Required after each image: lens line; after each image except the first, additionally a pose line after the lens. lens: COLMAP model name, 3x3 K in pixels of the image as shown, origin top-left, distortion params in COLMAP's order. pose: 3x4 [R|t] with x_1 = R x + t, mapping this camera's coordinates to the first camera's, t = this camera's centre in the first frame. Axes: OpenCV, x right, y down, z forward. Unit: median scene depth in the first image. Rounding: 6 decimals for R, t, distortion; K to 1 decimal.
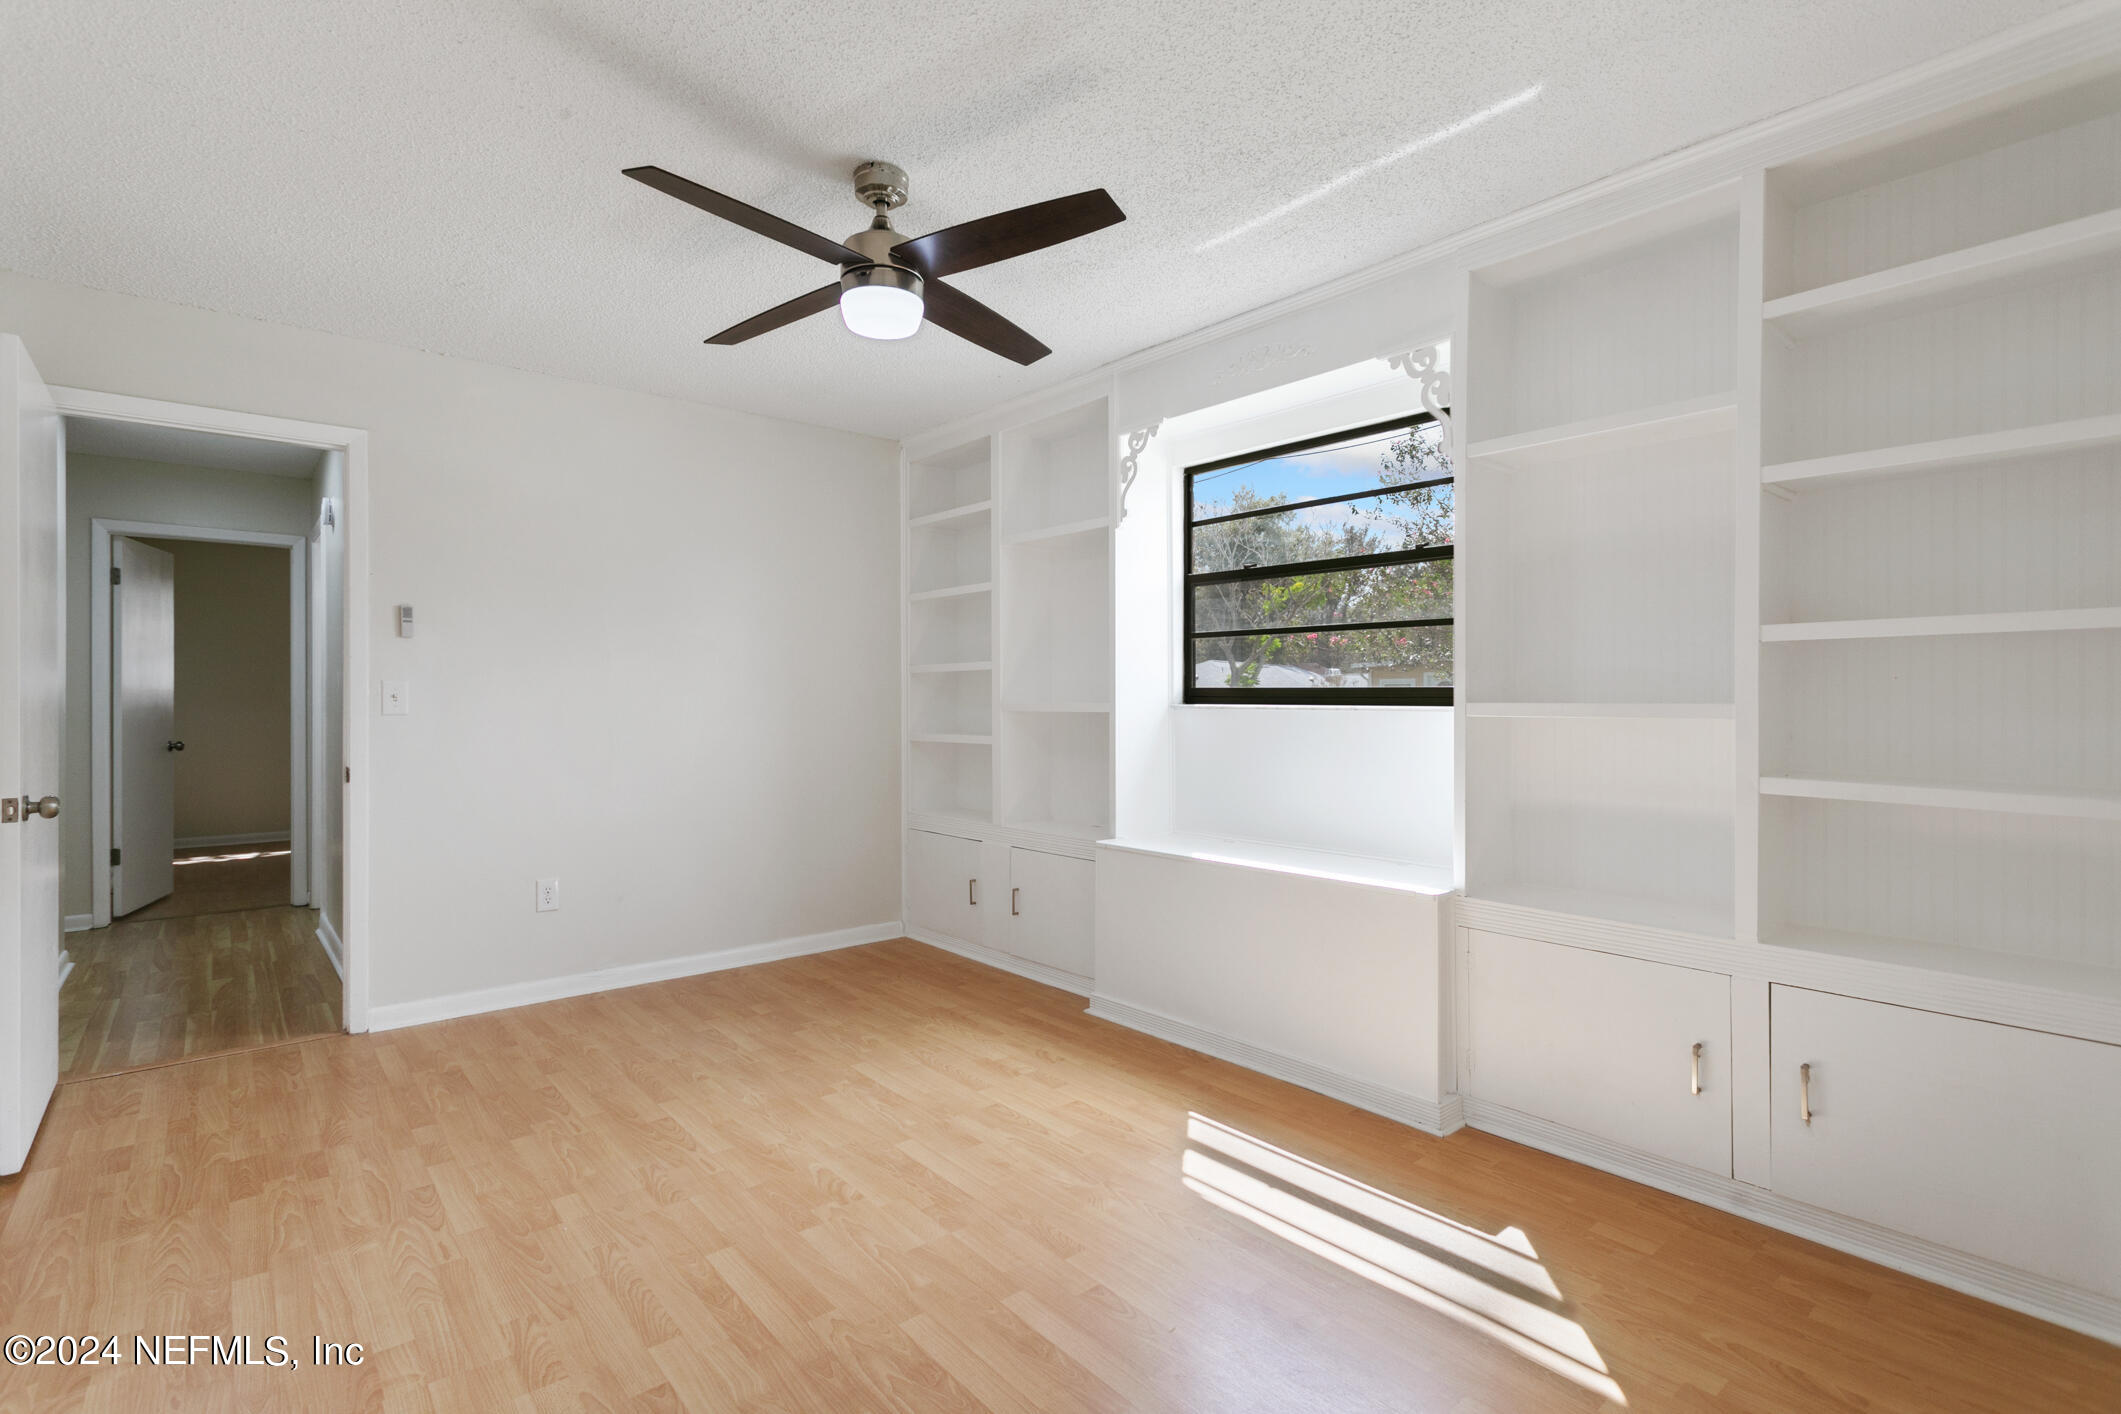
lens RADIAL K [[1032.4, 0, 1037.6], [0, 1032.4, 707.2], [0, 0, 1]] dist [-0.000035, 0.002046]
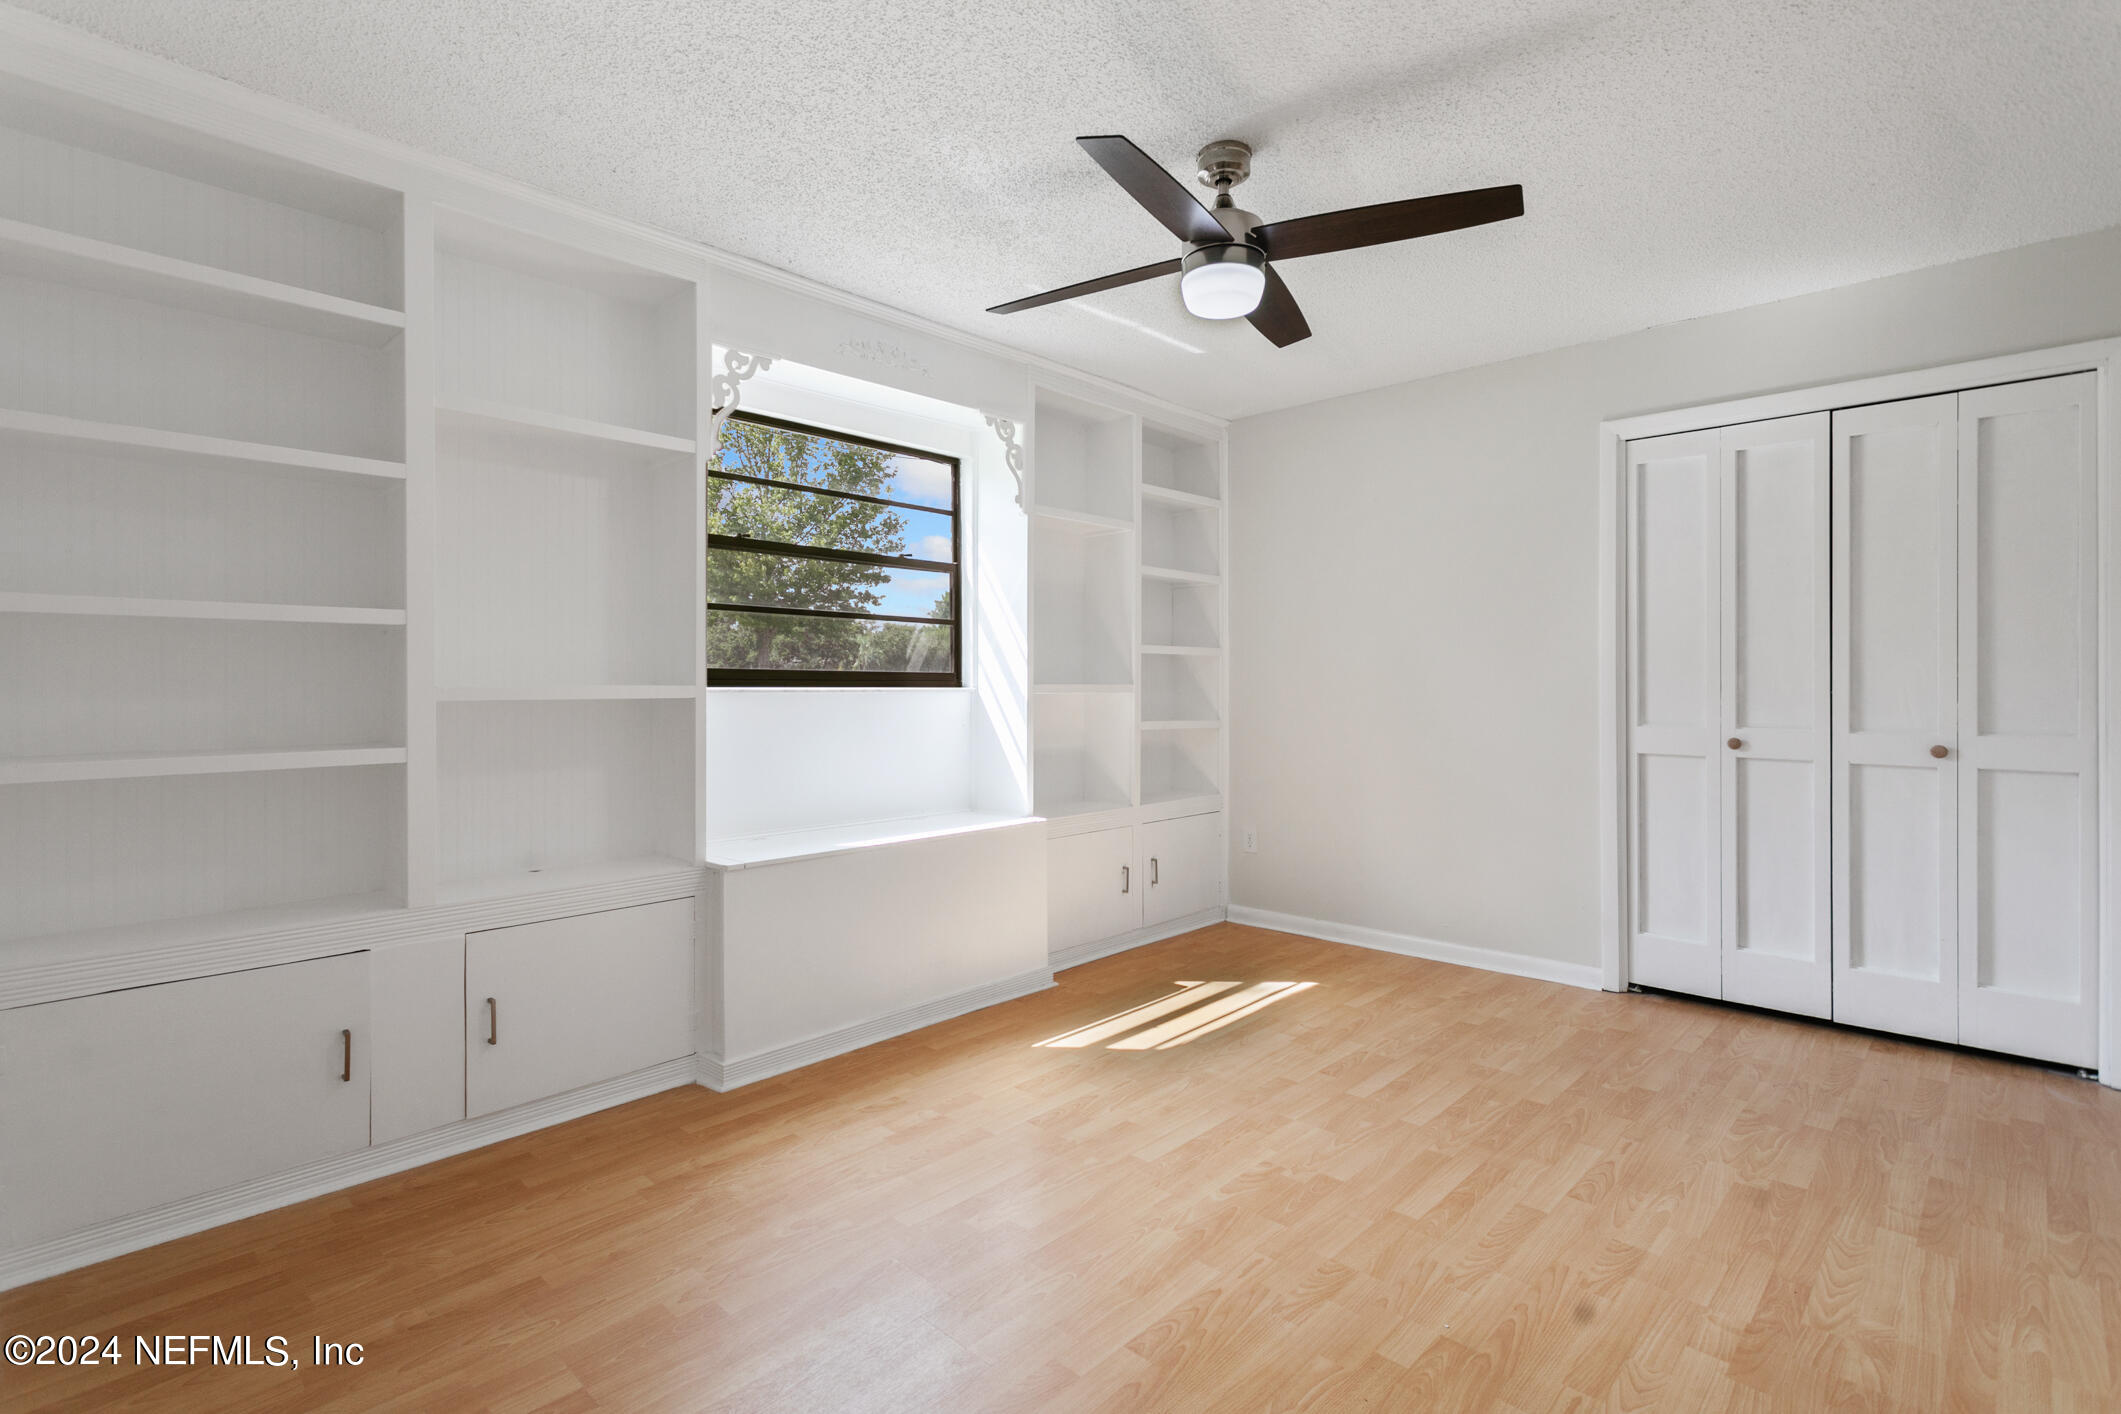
lens RADIAL K [[1032.4, 0, 1050.5], [0, 1032.4, 698.0], [0, 0, 1]] dist [-0.000035, 0.002046]
pose [[-0.143672, -0.008886, 0.989585, -1.029244], [0.011638, 0.999875, 0.010668, 0.000143], [-0.989557, 0.013049, -0.143551, 1.209058]]
